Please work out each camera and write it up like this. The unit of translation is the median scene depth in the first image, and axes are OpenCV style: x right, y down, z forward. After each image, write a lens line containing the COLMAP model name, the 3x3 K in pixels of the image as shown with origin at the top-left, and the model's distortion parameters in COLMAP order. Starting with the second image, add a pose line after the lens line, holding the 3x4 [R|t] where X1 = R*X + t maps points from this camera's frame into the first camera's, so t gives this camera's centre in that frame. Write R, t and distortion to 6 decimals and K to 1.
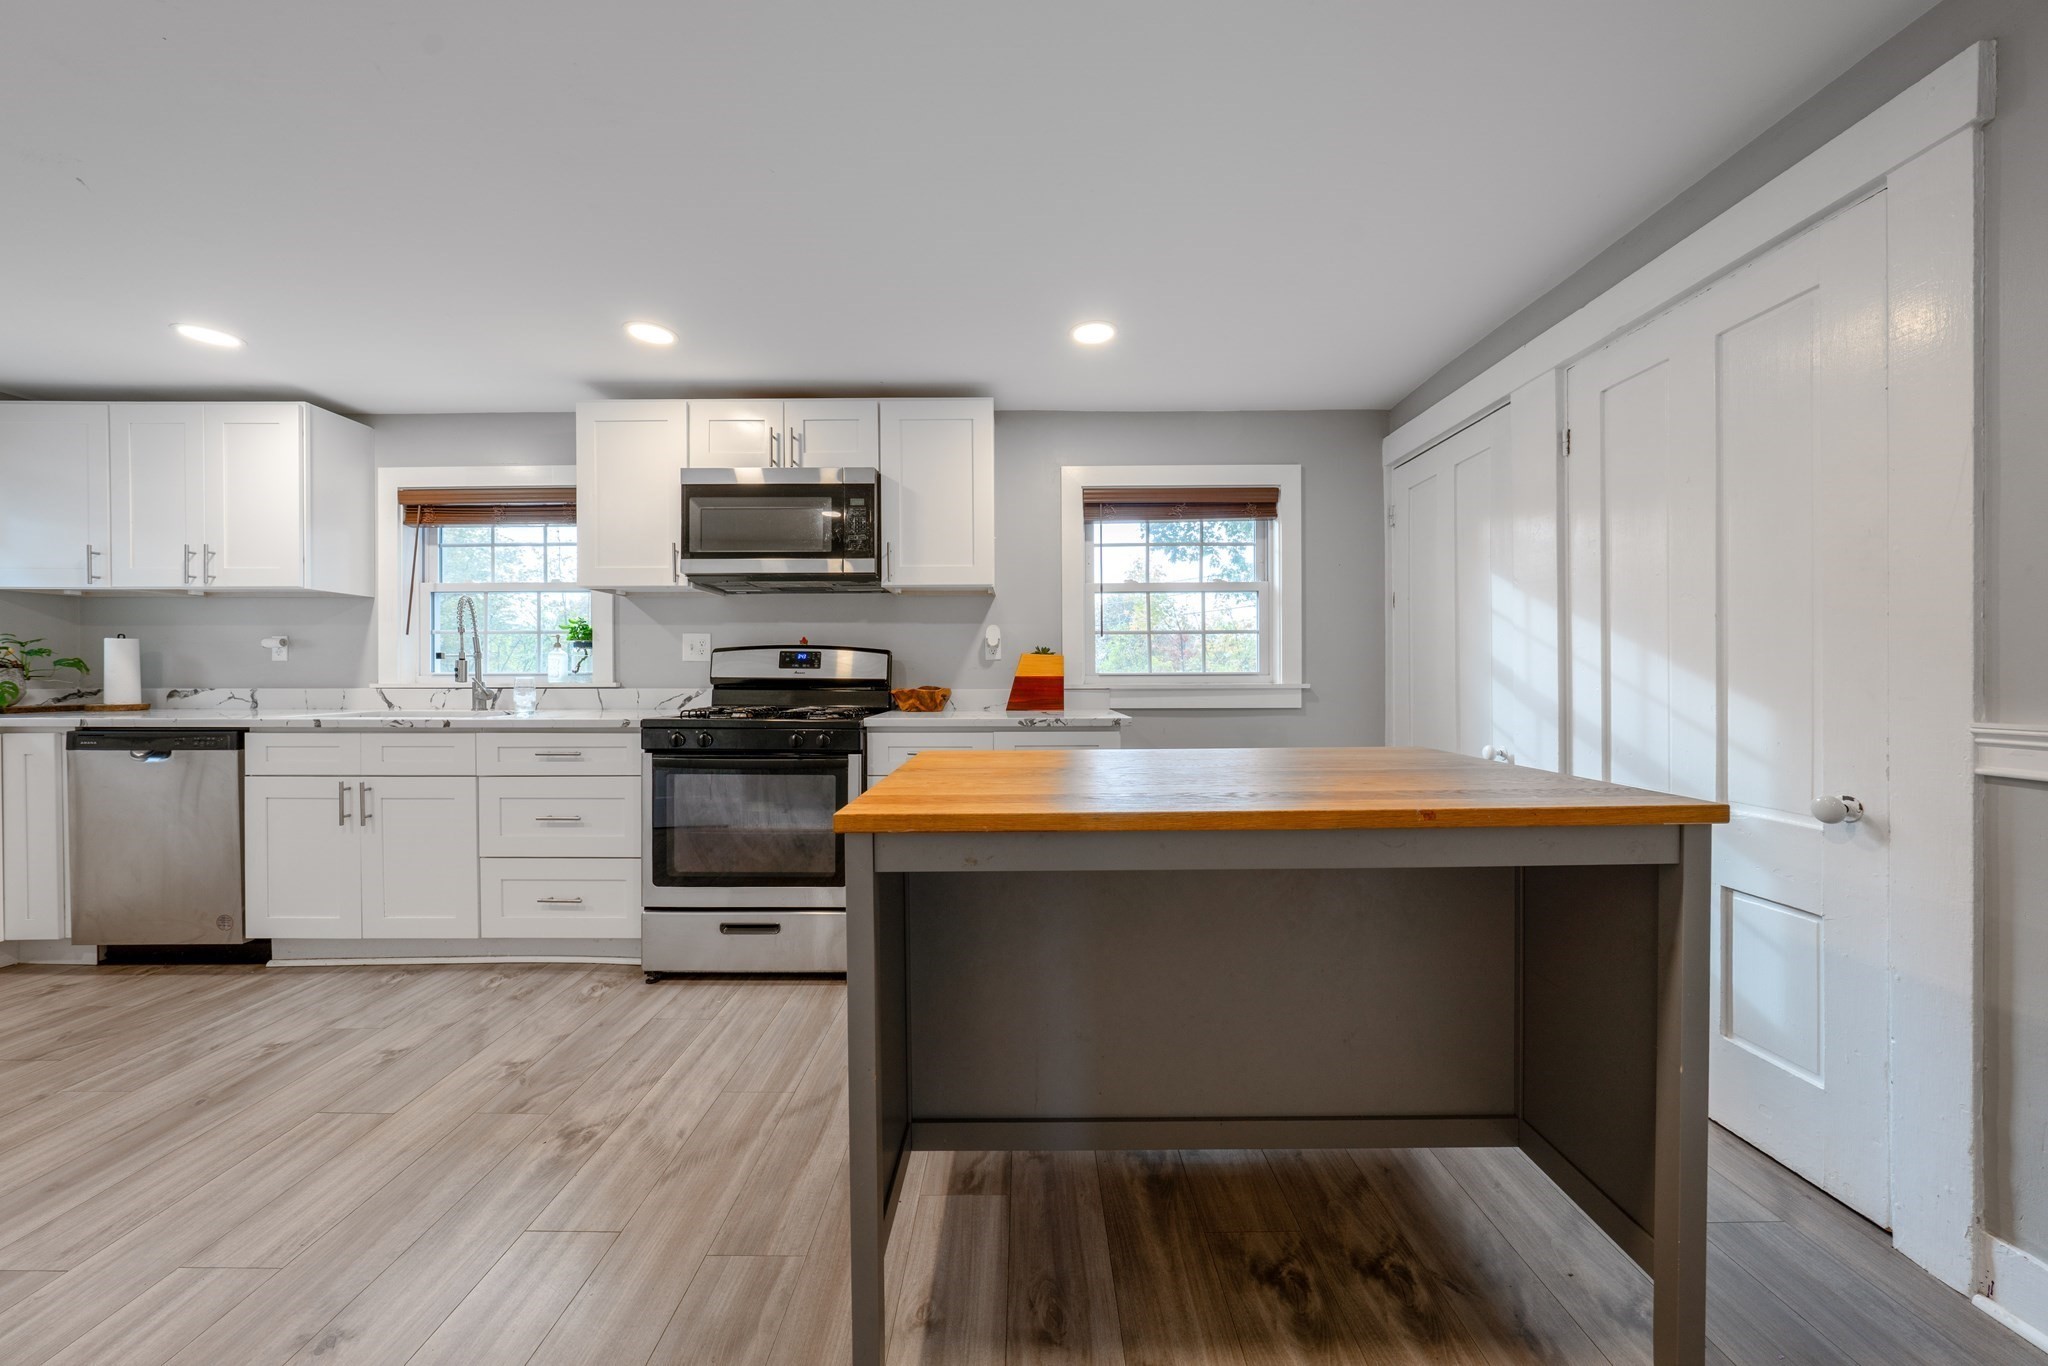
lens RADIAL K [[684.6, 0, 1024.3], [0, 684.6, 682.7], [0, 0, 1]] dist [-0.005532, 0.001324]
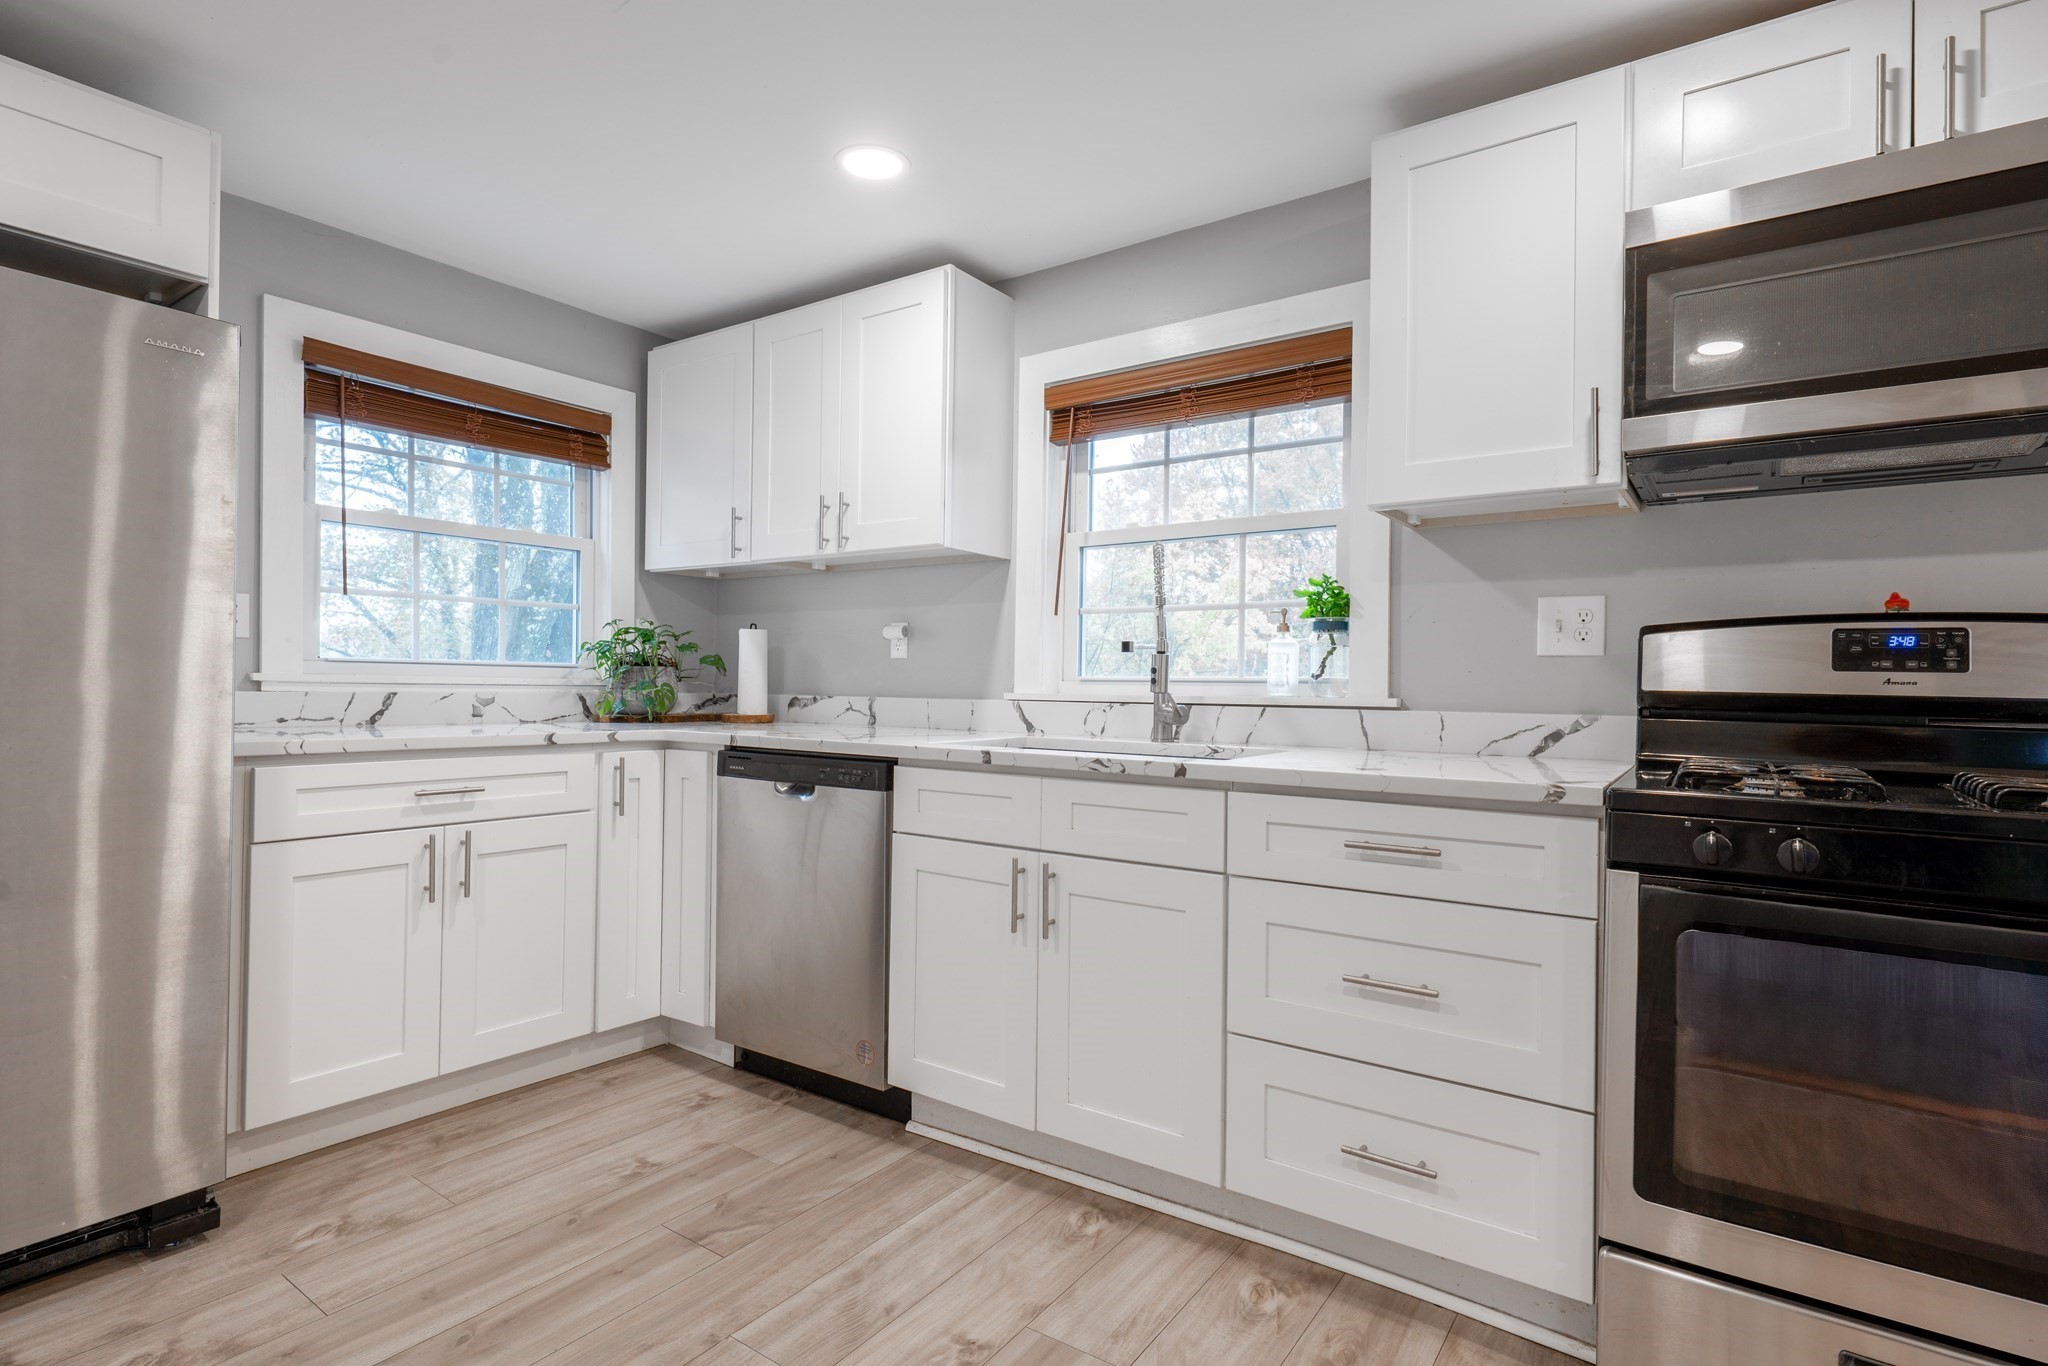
lens RADIAL K [[1037.6, 0, 1026.2], [0, 1037.6, 680.0], [0, 0, 1]] dist [0.003597, -0.000503]
pose [[0.815301, 0.008666, -0.578972, -0.468823], [-0.019609, 0.999728, -0.012649, 0.001796], [0.578705, 0.021666, 0.815249, 0.263751]]
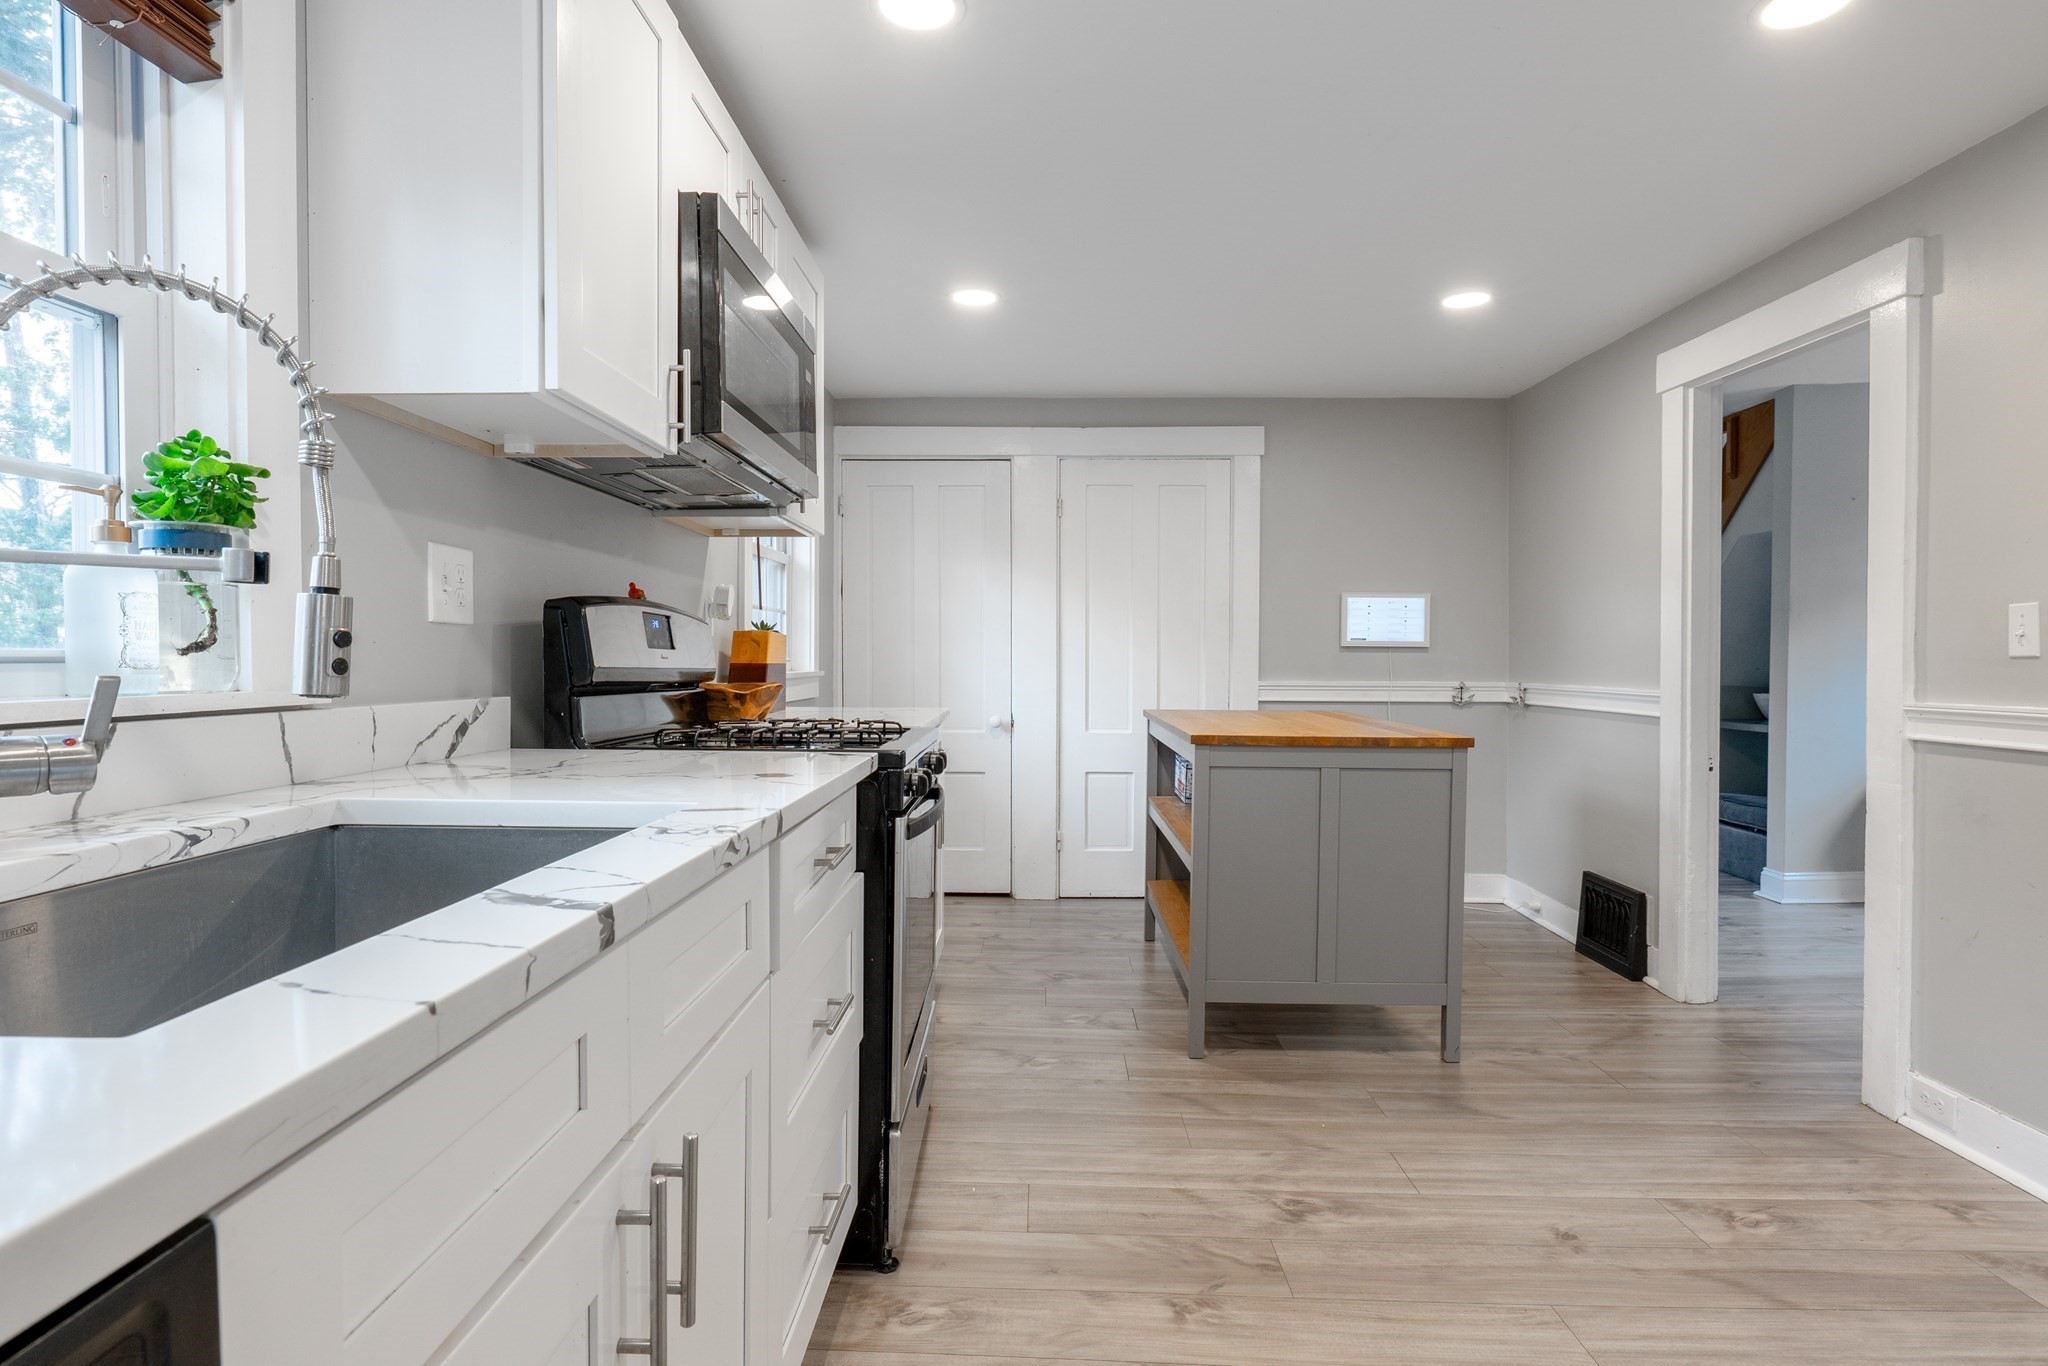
lens RADIAL K [[1037.6, 0, 1042.8], [0, 1037.6, 670.9], [0, 0, 1]] dist [0.003597, -0.000503]
pose [[0.014068, -0.008078, 0.999868, -1.292613], [0.003680, 0.999961, 0.008027, -0.012171], [-0.999894, 0.003567, 0.014097, 0.858834]]
